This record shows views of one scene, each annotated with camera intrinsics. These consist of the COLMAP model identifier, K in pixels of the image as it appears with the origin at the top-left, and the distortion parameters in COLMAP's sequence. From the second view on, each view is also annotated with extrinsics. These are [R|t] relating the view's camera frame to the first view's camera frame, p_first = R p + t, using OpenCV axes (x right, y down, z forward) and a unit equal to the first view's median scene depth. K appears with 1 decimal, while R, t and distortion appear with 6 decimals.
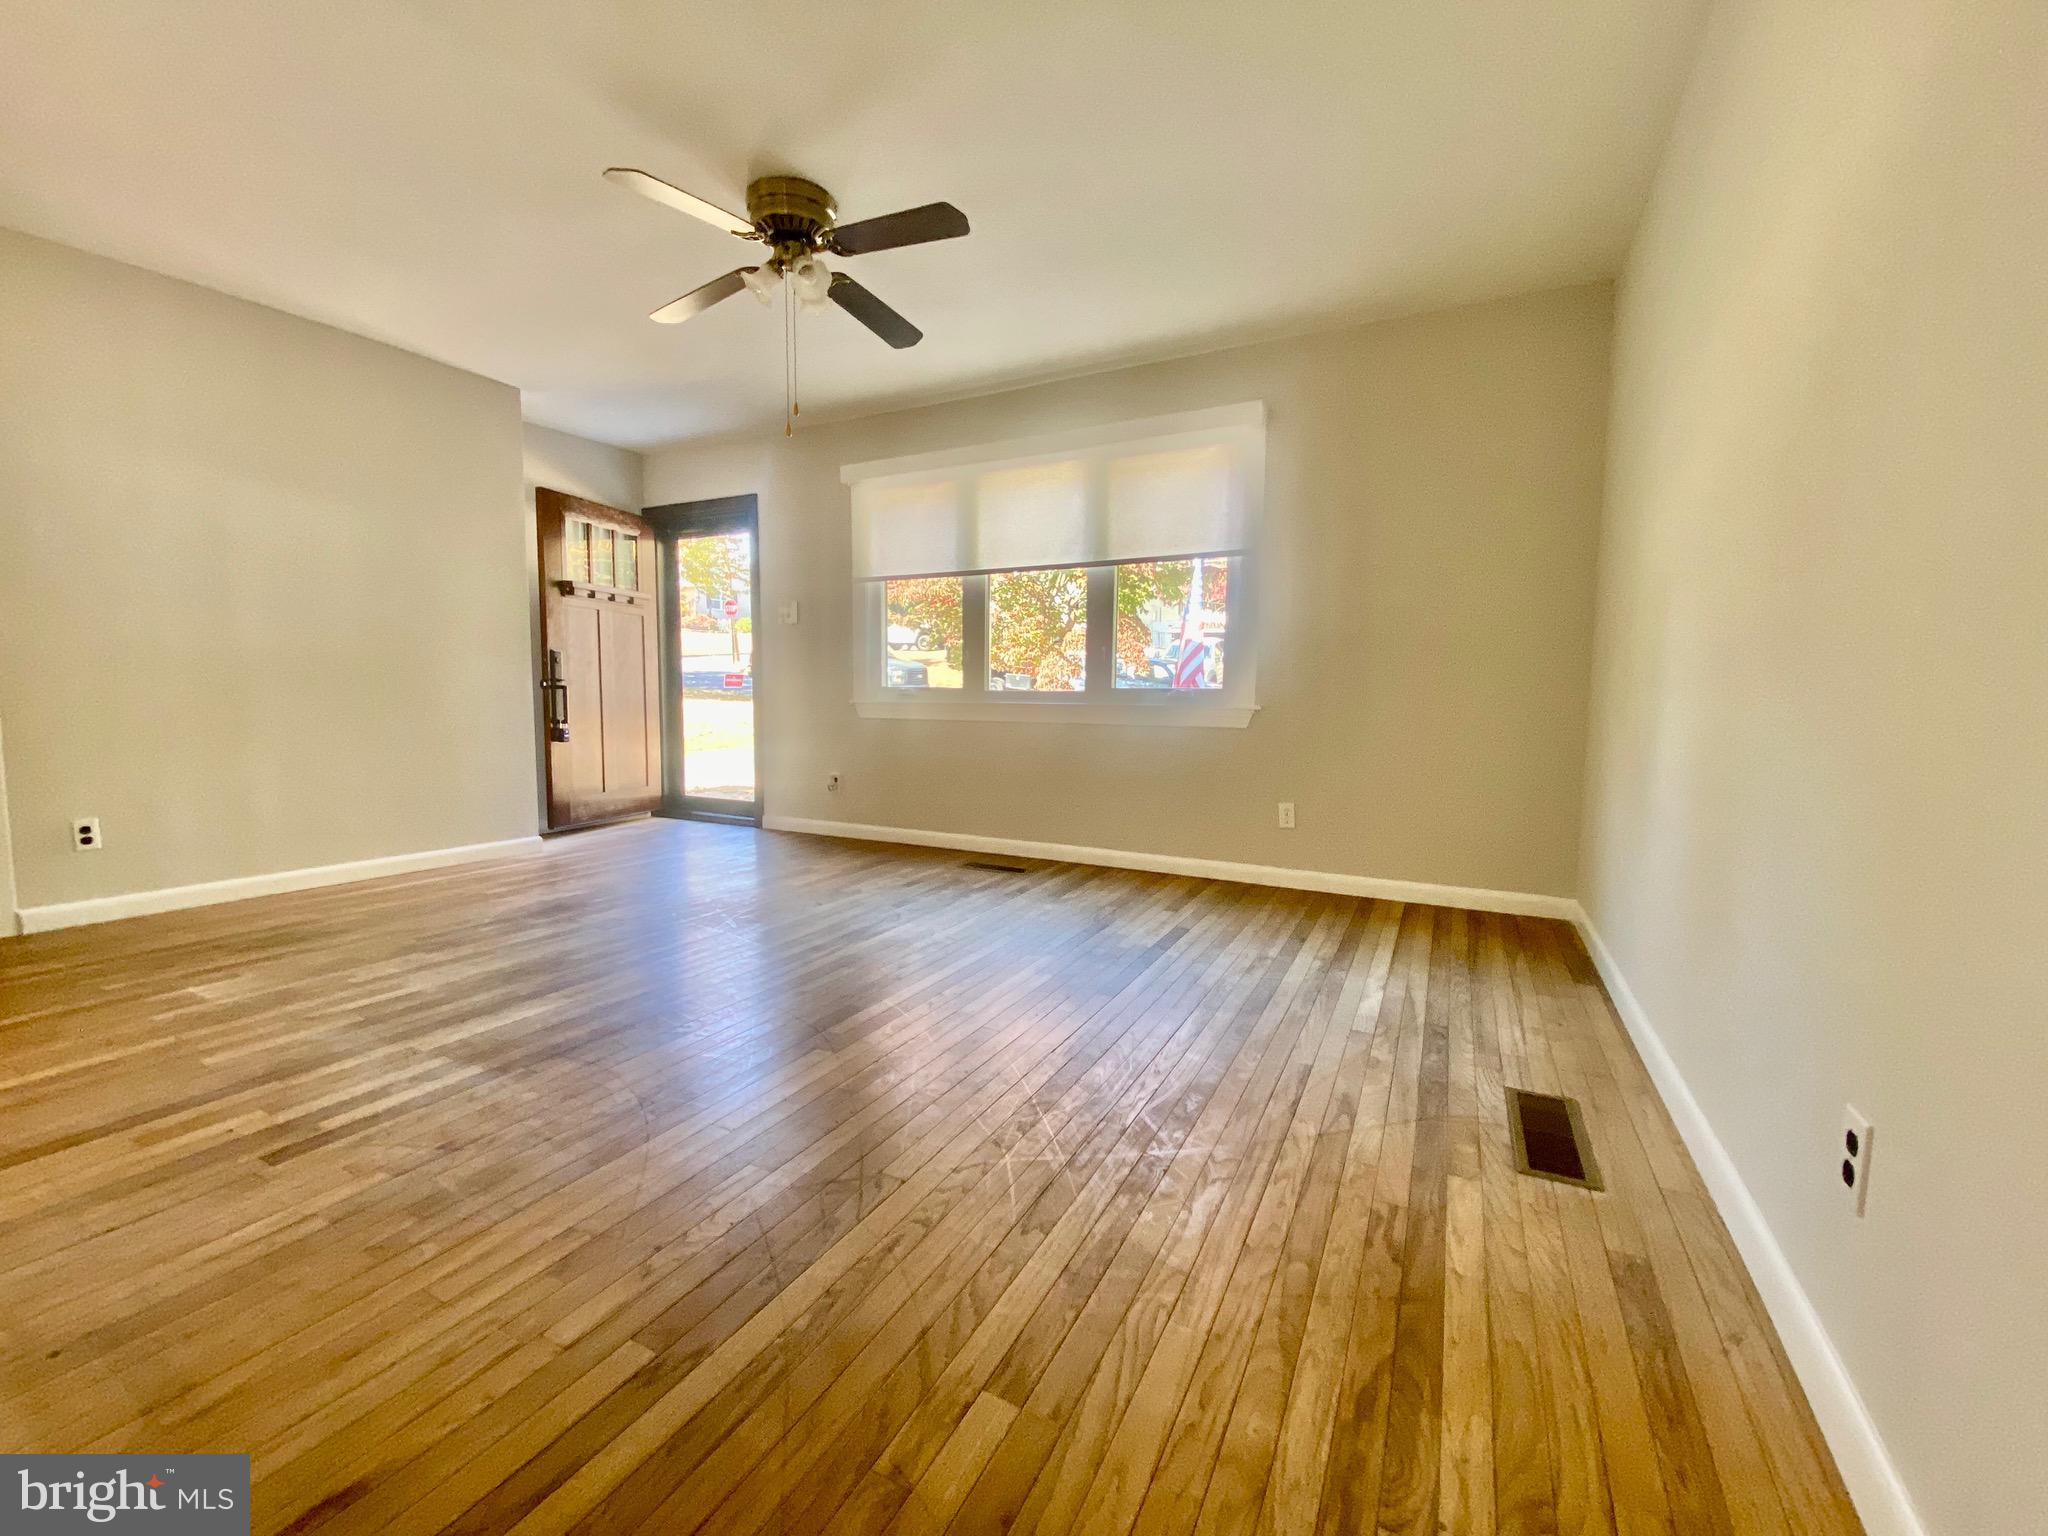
lens RADIAL K [[829.5, 0, 1024.0], [0, 829.5, 768.0], [0, 0, 1]] dist [0.000206, -0.000157]
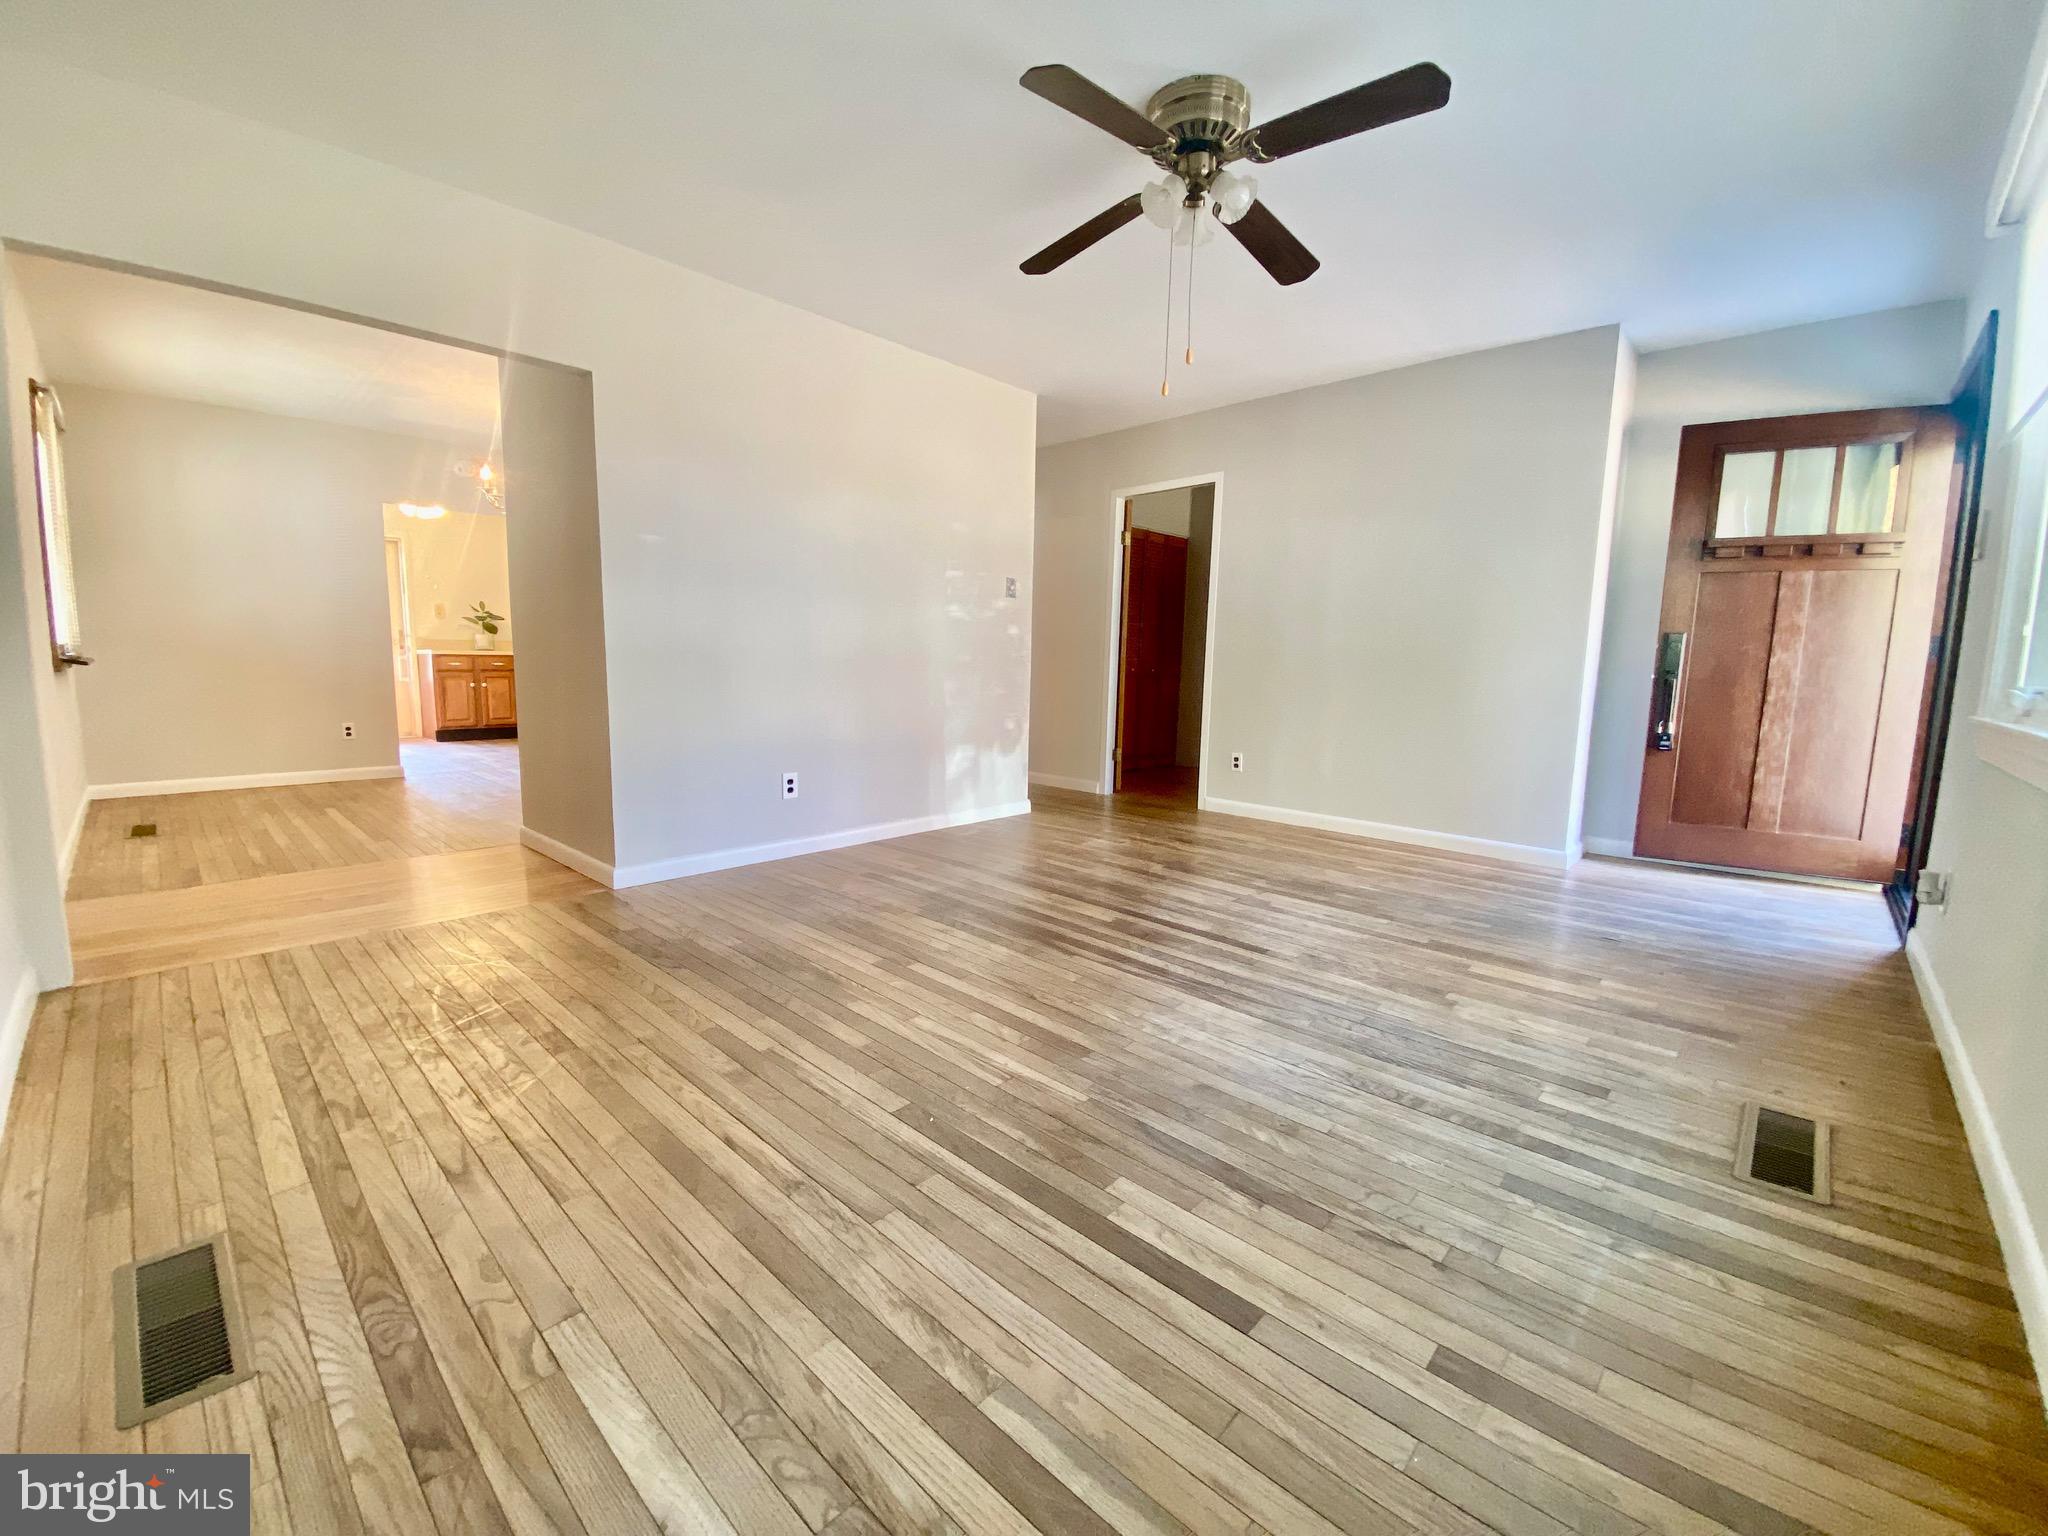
lens RADIAL K [[853.1, 0, 1024.0], [0, 853.1, 768.0], [0, 0, 1]] dist [-0.022641, -0.000025]
pose [[-0.277520, 0.116627, -0.953615, 0.683670], [-0.112025, 0.981905, 0.152688, -0.126051], [0.954166, 0.149203, -0.259433, 1.173406]]
